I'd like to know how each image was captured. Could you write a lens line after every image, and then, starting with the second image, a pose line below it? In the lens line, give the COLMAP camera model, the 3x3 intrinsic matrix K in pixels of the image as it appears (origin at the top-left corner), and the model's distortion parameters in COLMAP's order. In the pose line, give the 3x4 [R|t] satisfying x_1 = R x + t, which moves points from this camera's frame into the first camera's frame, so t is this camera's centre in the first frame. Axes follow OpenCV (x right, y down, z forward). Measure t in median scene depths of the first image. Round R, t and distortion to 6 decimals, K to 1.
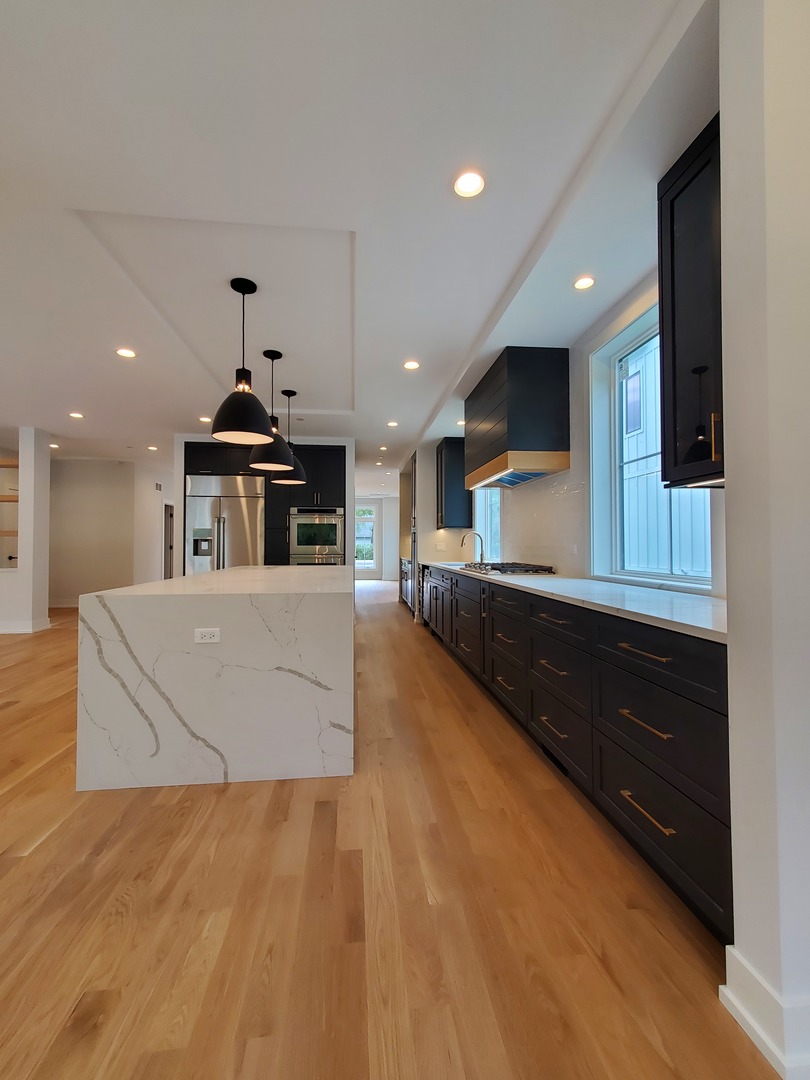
lens RADIAL K [[424.9, 0, 405.0], [0, 424.9, 540.0], [0, 0, 1]] dist [0.003038, 0.000064]
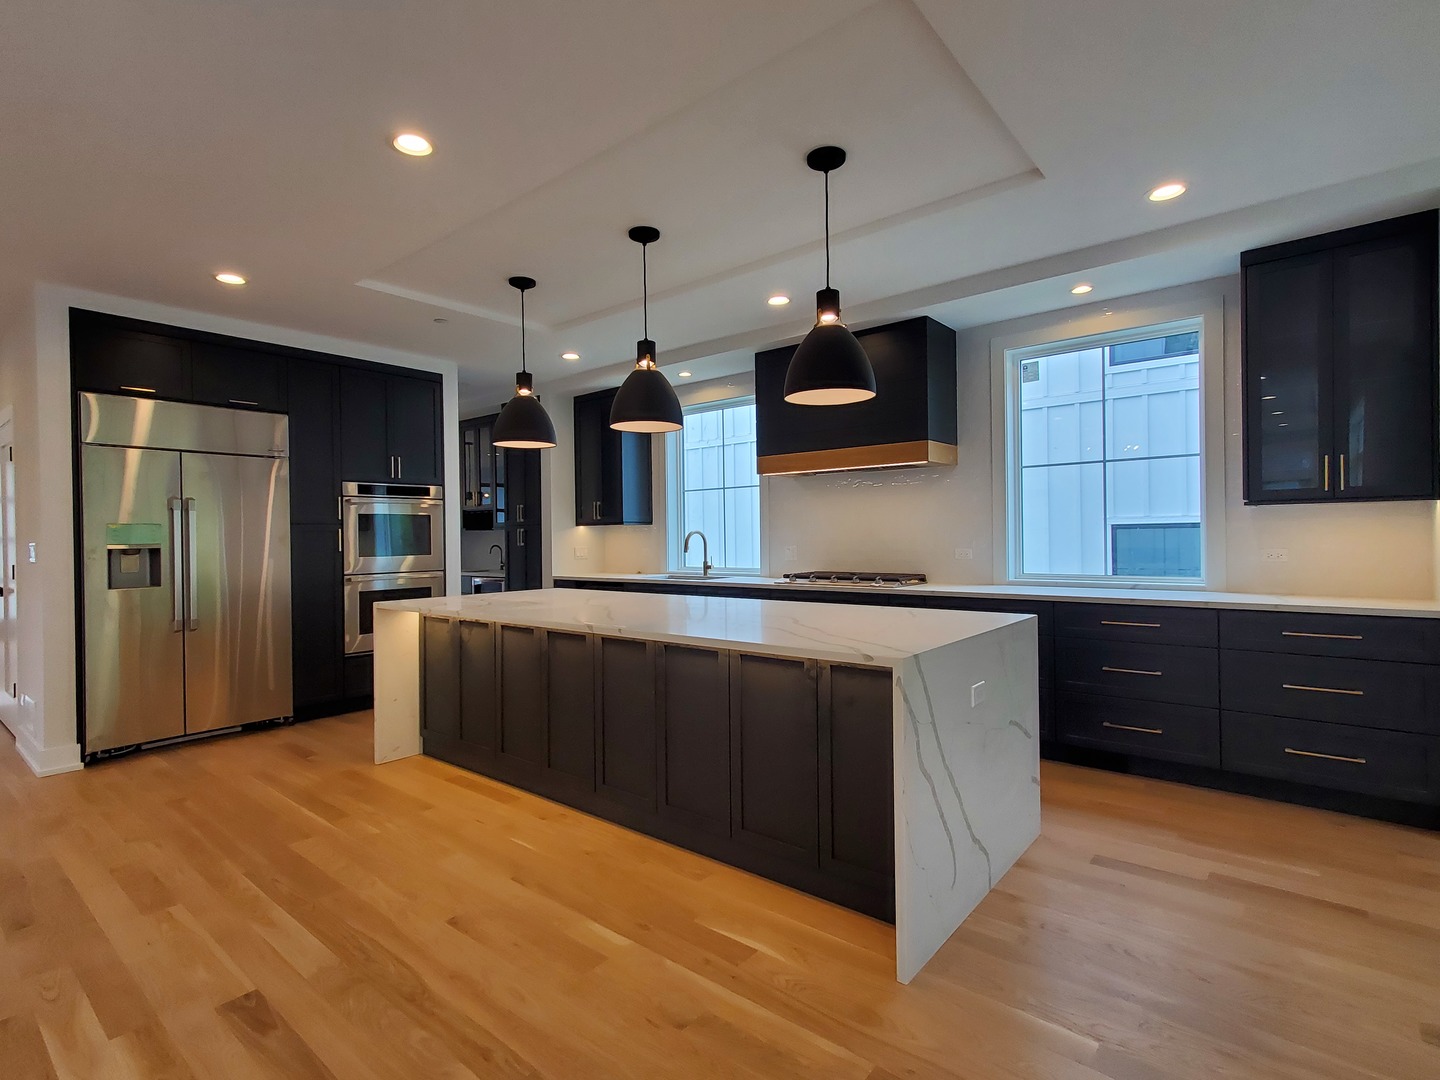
lens RADIAL K [[639.9, 0, 716.7], [0, 639.9, 545.7], [0, 0, 1]] dist [0.018200, 0.000331]
pose [[0.768459, -0.016176, 0.639695, -0.452665], [0.006284, 0.999823, 0.017734, -0.012513], [-0.639868, -0.009608, 0.768424, 0.140652]]
